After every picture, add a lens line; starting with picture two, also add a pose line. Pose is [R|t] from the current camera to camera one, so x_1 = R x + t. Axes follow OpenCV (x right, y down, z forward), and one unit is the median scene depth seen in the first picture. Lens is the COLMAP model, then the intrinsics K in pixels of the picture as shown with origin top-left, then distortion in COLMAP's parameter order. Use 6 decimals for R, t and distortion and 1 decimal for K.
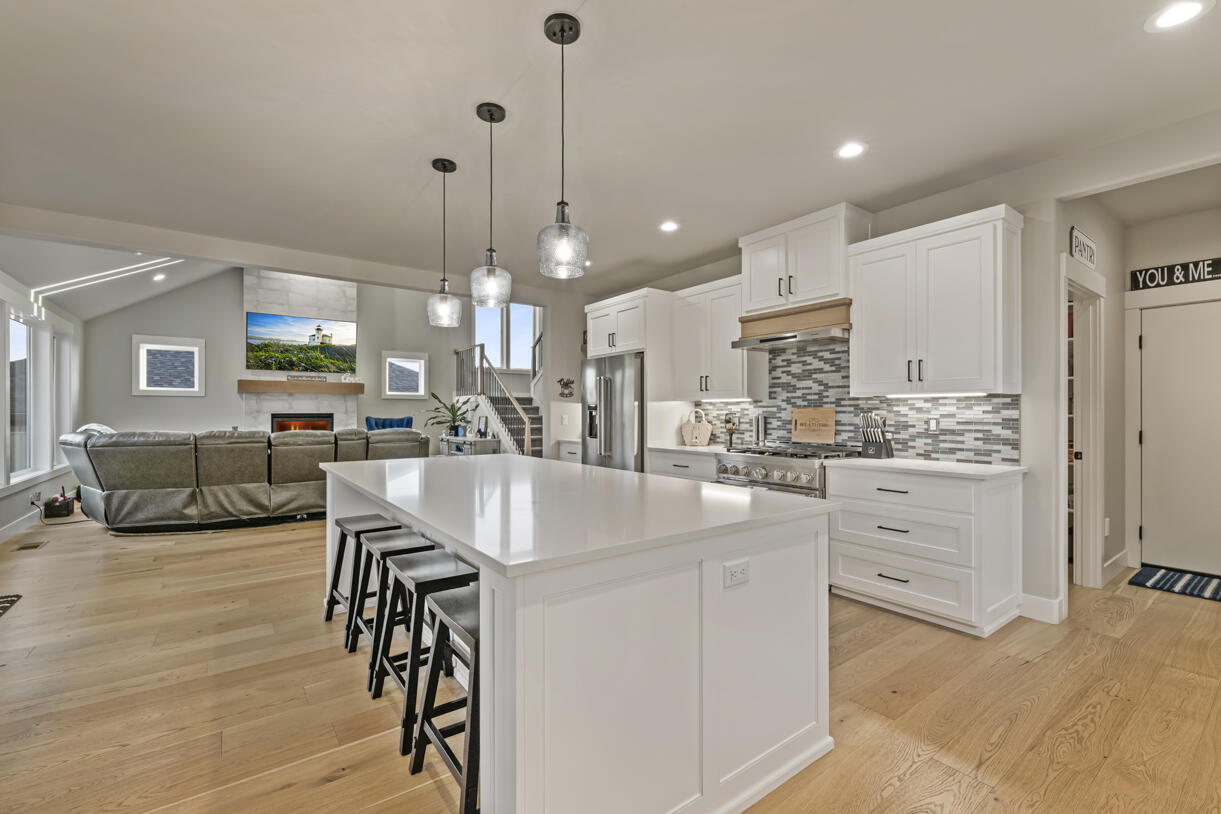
lens RADIAL K [[523.0, 0, 609.0], [0, 523.0, 408.1], [0, 0, 1]] dist [0.003480, -0.002185]
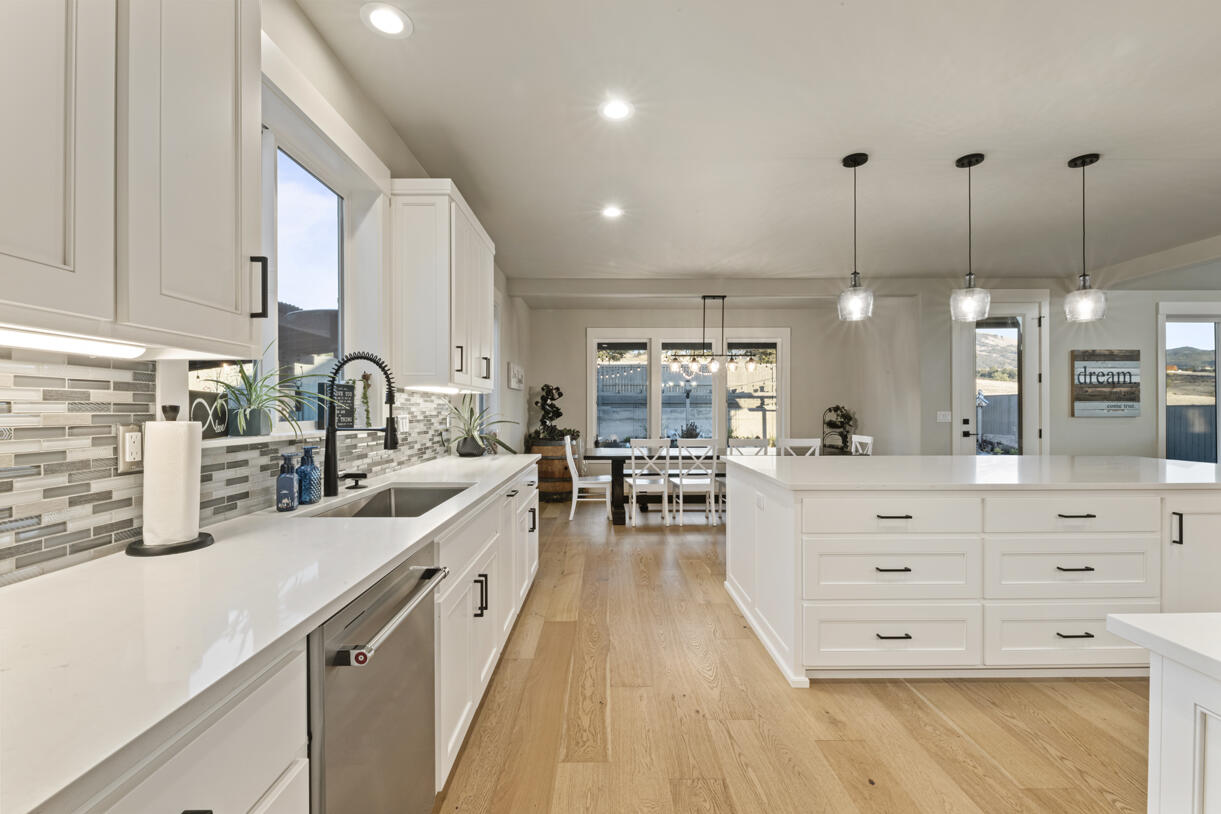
lens RADIAL K [[523.0, 0, 612.9], [0, 523.0, 407.0], [0, 0, 1]] dist [0.003480, -0.002185]
pose [[-0.575149, -0.000960, -0.818048, 0.685621], [0.007473, 0.999951, -0.006428, 0.004850], [0.818014, -0.009811, -0.575114, 0.567908]]
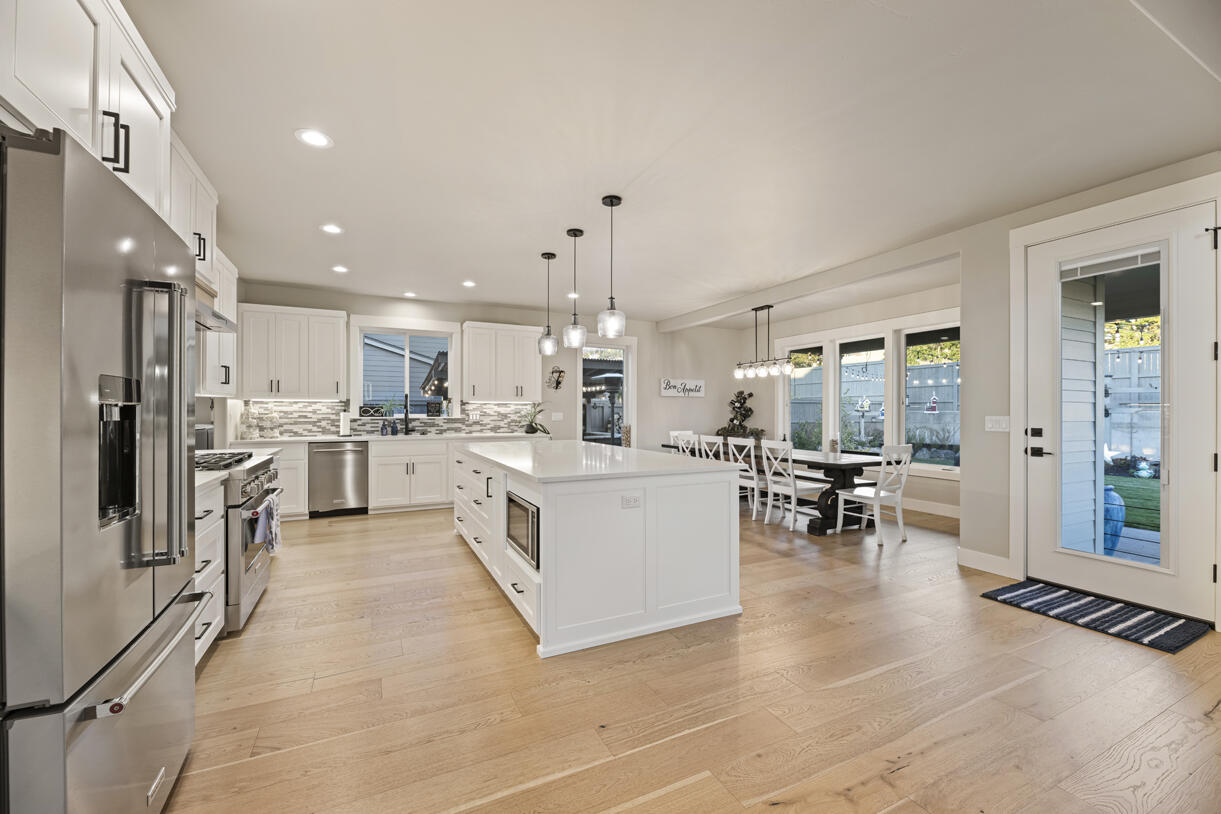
lens RADIAL K [[489.6, 0, 608.3], [0, 489.6, 410.0], [0, 0, 1]] dist [-0.001016, -0.003082]
pose [[-0.983819, -0.000008, 0.179164, -0.338994], [-0.001483, 0.999966, -0.008100, 0.011435], [-0.179157, -0.008235, -0.983786, 1.400702]]
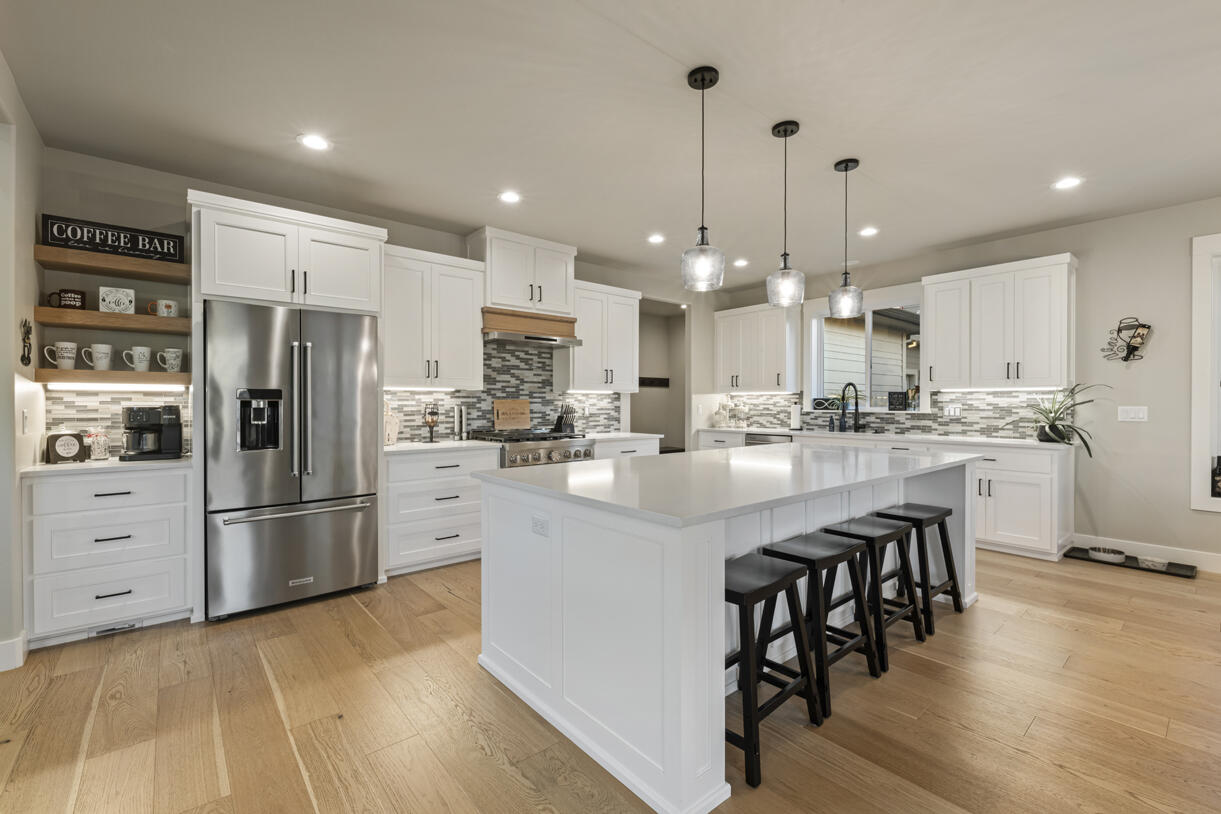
lens RADIAL K [[523.0, 0, 609.1], [0, 523.0, 403.7], [0, 0, 1]] dist [0.003480, -0.002185]
pose [[-0.065246, 0.000442, 0.997869, -0.718145], [-0.005606, 0.999984, -0.000809, 0.008966], [-0.997853, -0.005647, -0.065242, 0.797317]]
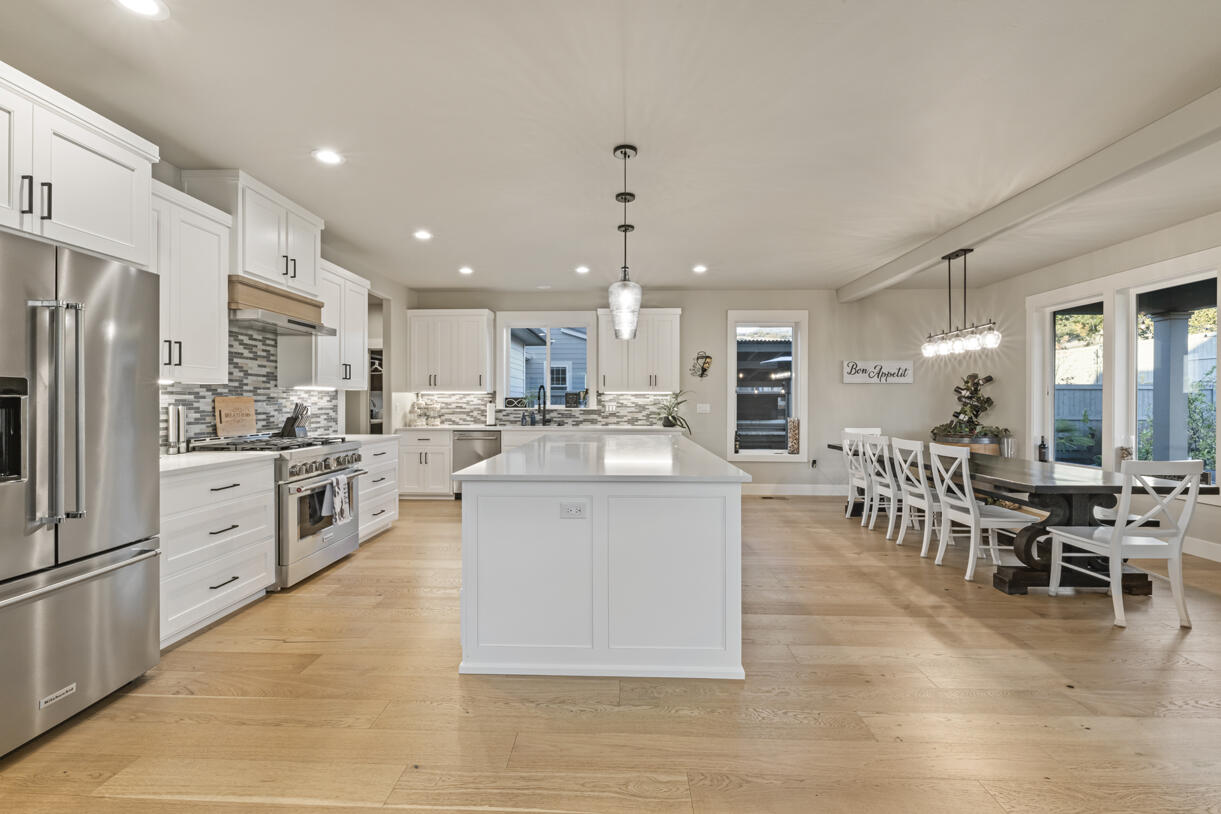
lens RADIAL K [[523.0, 0, 605.9], [0, 523.0, 402.8], [0, 0, 1]] dist [0.003480, -0.002185]
pose [[-0.783102, -0.001081, 0.621893, -0.606235], [-0.004033, 0.999986, -0.003341, 0.010292], [-0.621881, -0.005124, -0.783095, 1.207933]]
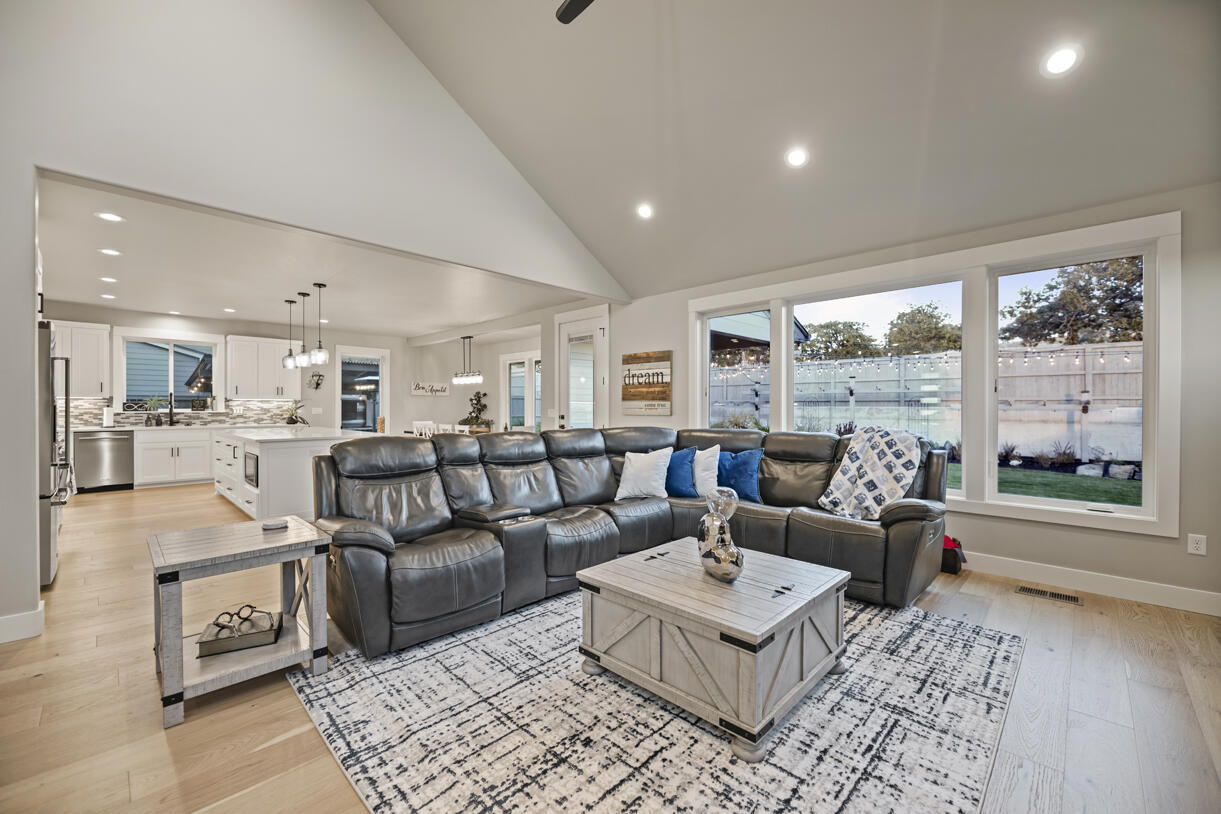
lens RADIAL K [[489.6, 0, 608.4], [0, 489.6, 408.4], [0, 0, 1]] dist [-0.001016, -0.003082]
pose [[-0.985890, -0.000067, -0.167396, -0.741507], [0.000298, 0.999998, -0.002156, 0.014903], [0.167396, -0.002176, -0.985887, 2.063898]]
